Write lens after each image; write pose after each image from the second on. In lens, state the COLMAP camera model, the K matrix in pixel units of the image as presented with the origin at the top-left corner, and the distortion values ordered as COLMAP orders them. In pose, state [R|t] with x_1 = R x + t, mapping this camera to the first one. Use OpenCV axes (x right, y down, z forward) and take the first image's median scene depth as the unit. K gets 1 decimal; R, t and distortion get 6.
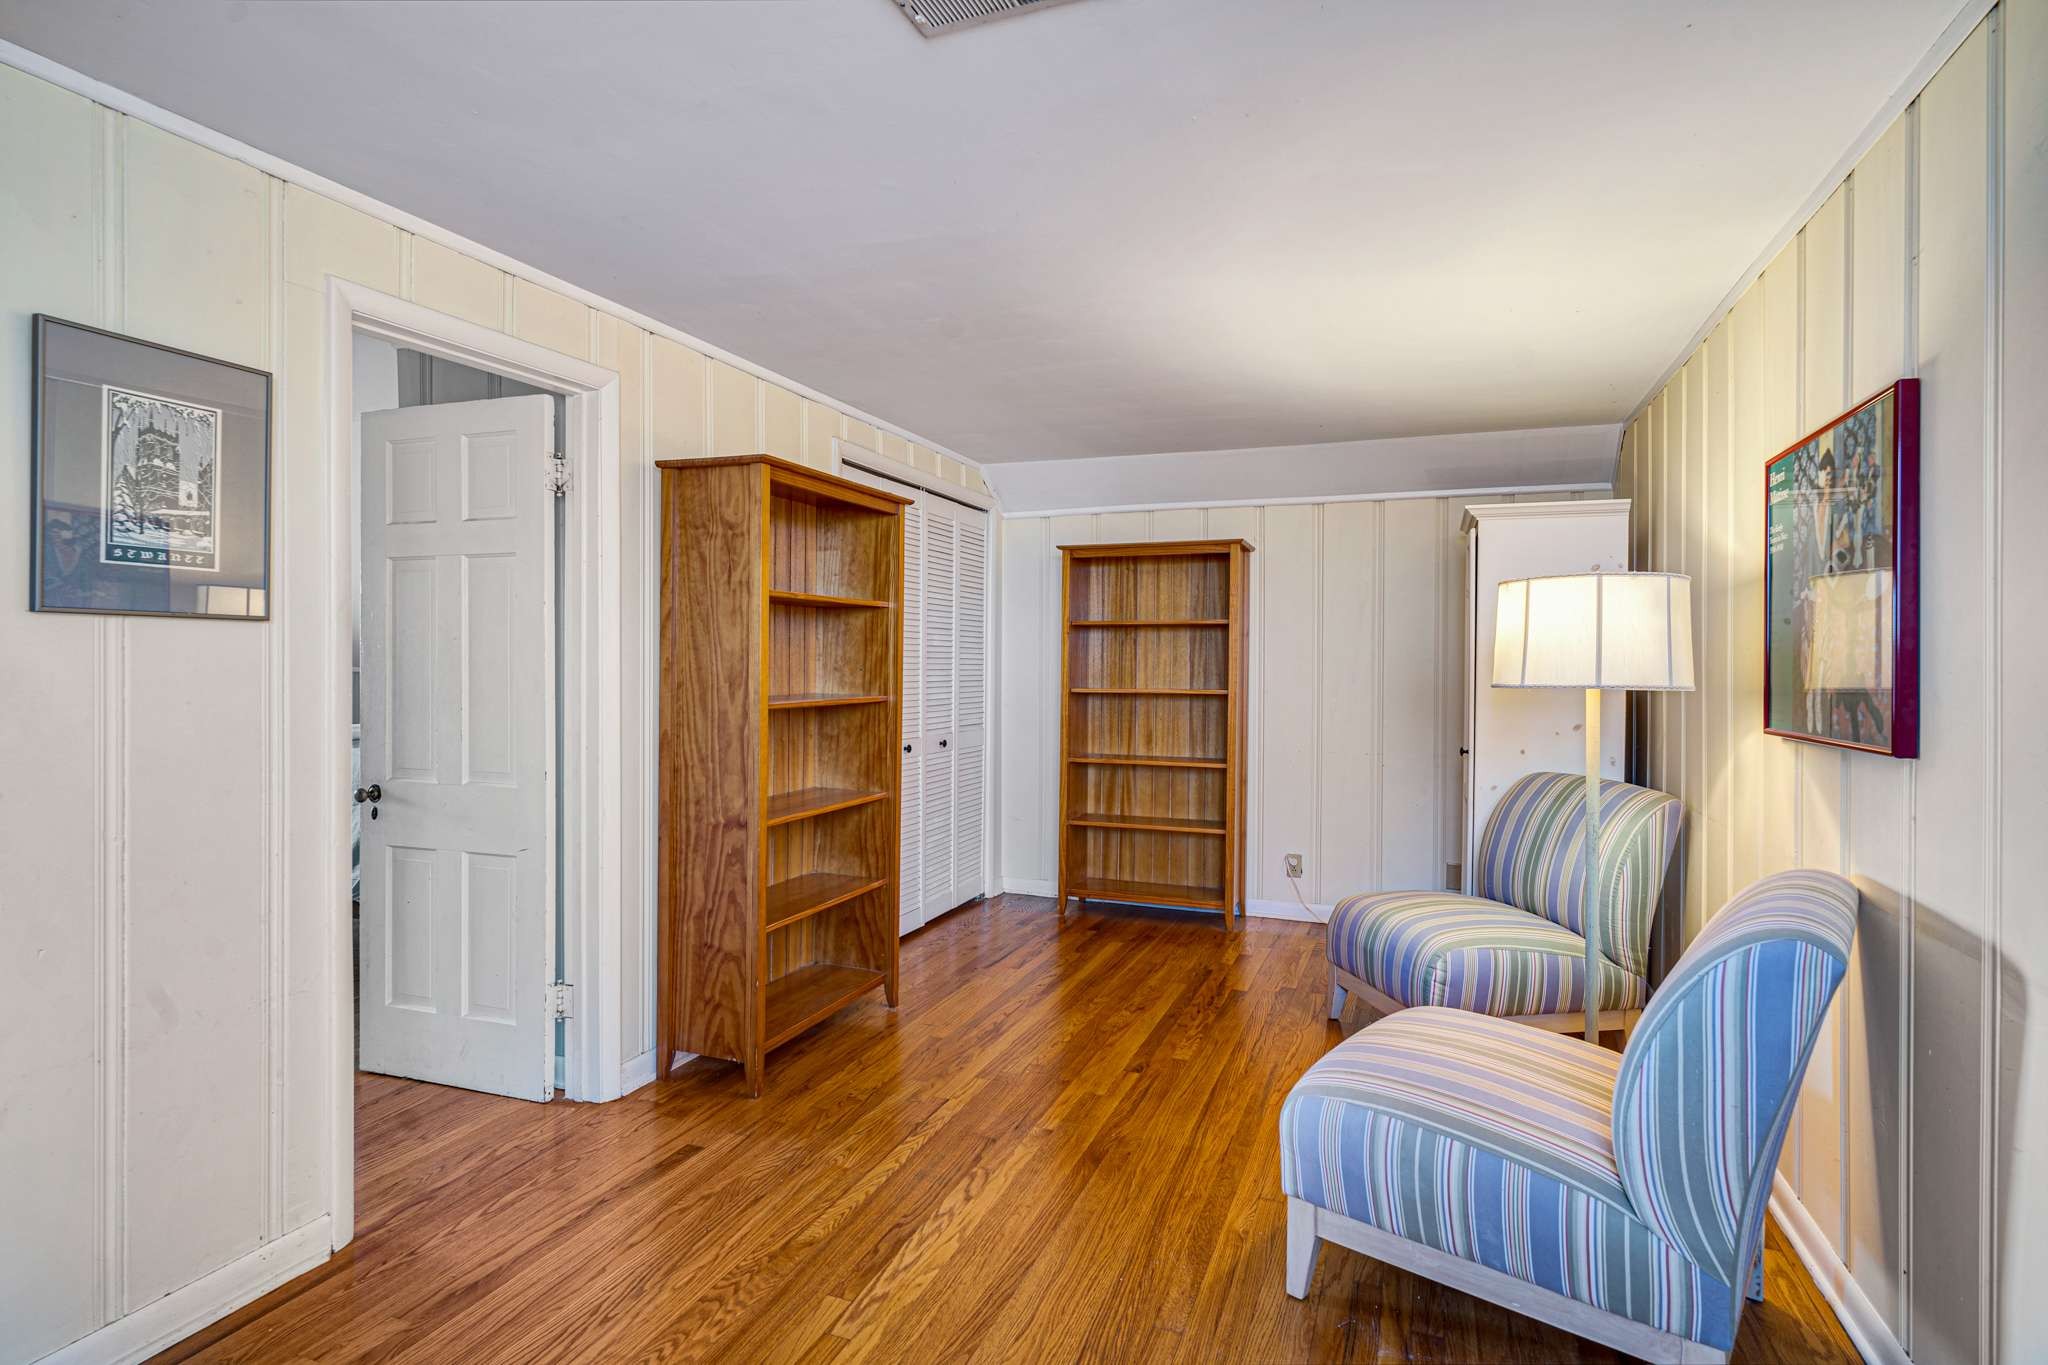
lens RADIAL K [[1094.7, 0, 1035.7], [0, 1094.7, 667.6], [0, 0, 1]] dist [-0.000365, -0.000125]
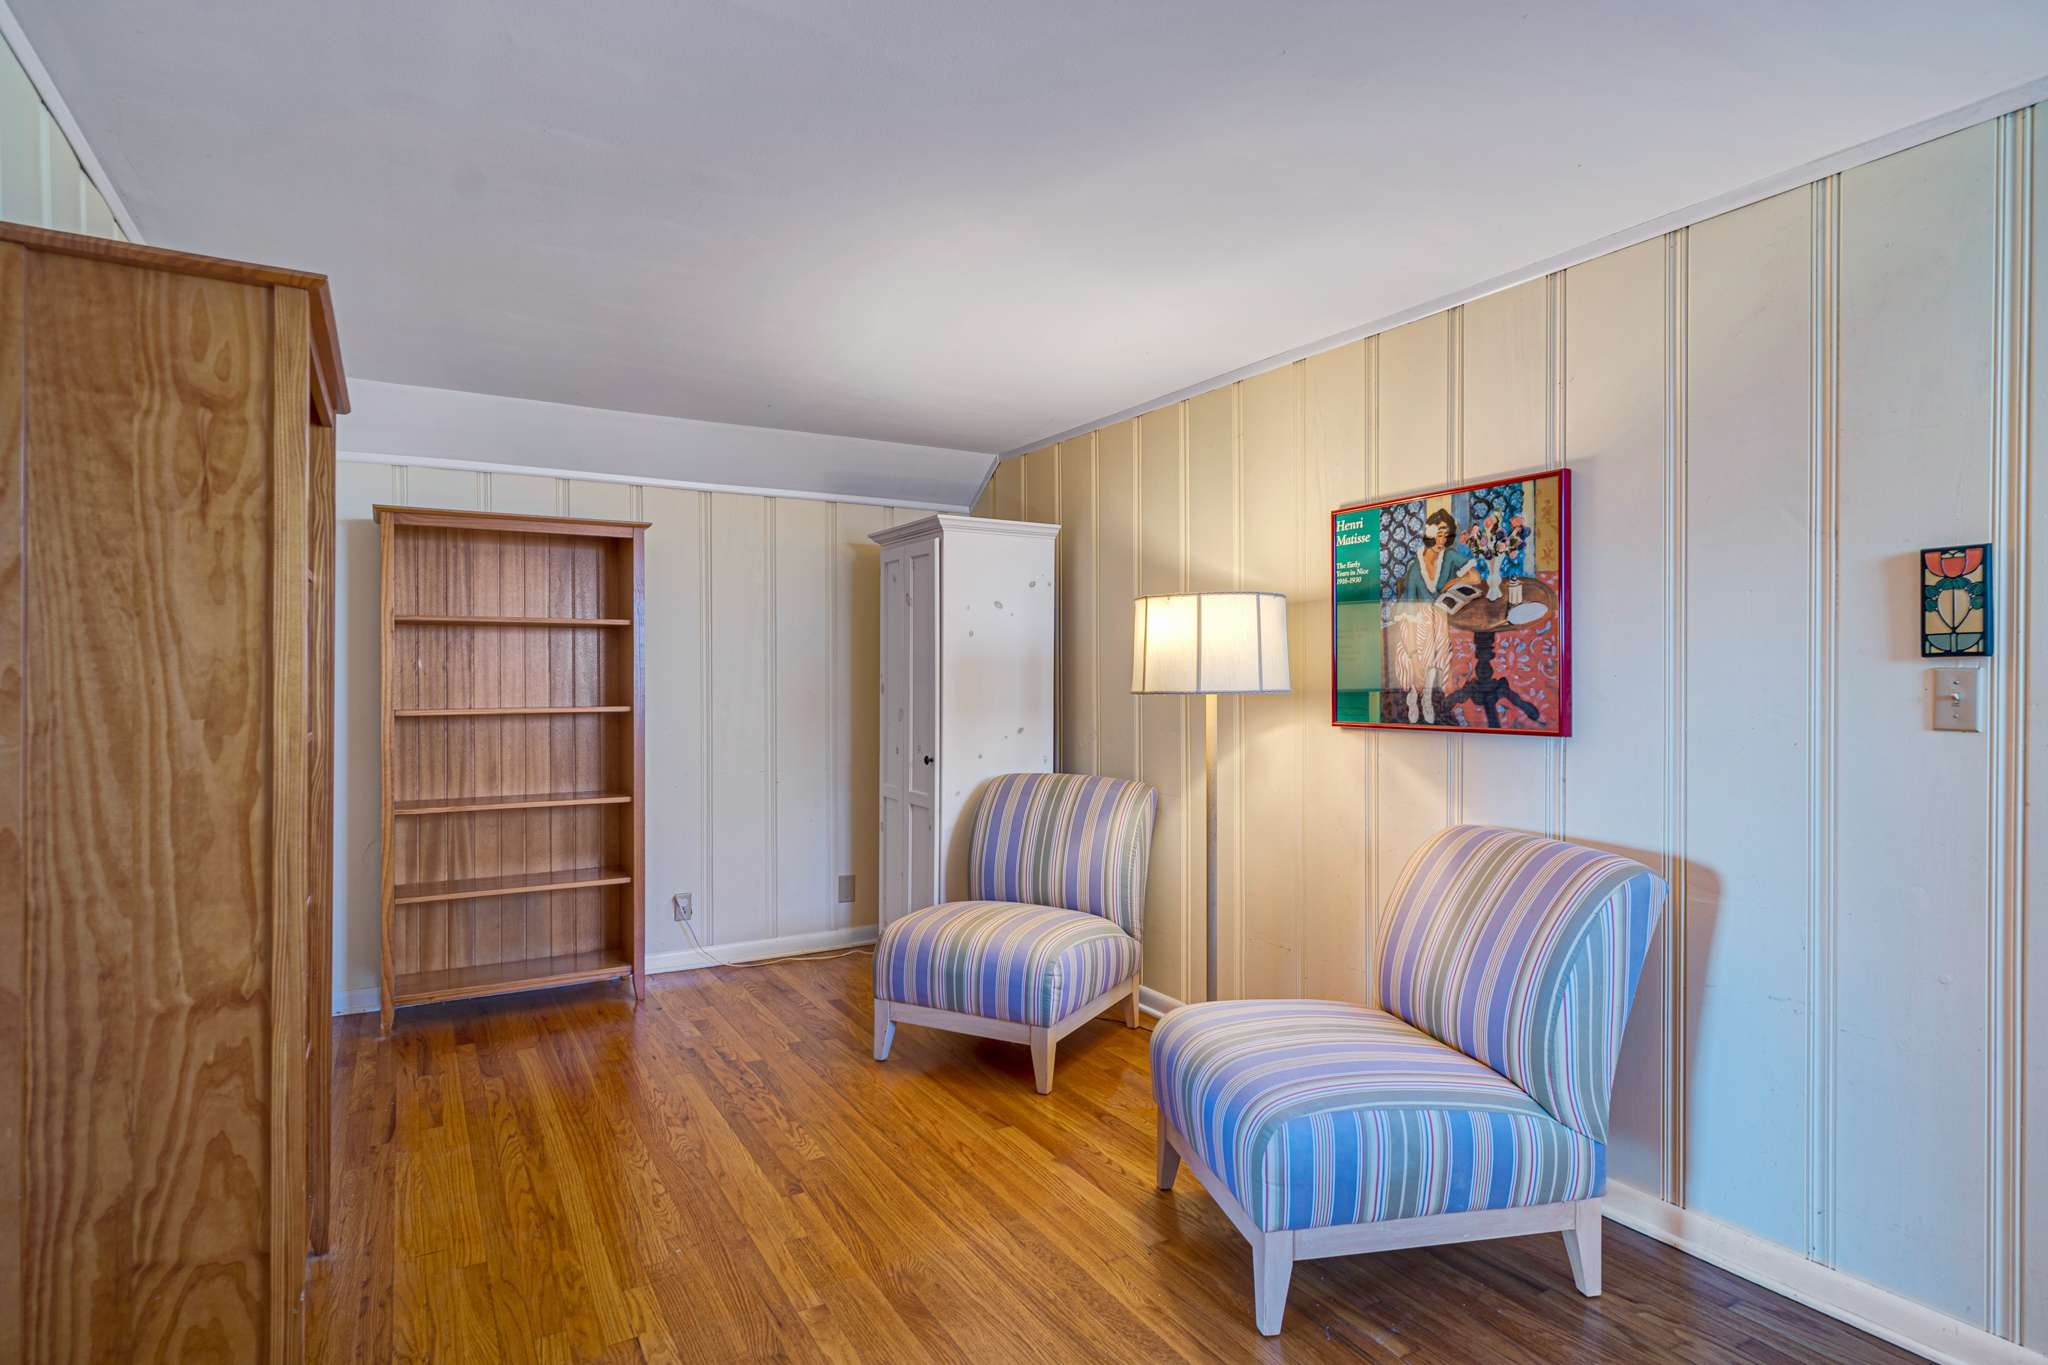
lens RADIAL K [[1094.7, 0, 1029.6], [0, 1094.7, 682.3], [0, 0, 1]] dist [-0.000365, -0.000125]
pose [[0.610492, -0.012507, 0.791924, -0.439783], [0.008254, 0.999921, 0.009429, -0.003911], [-0.791980, 0.000781, 0.610547, 0.400380]]
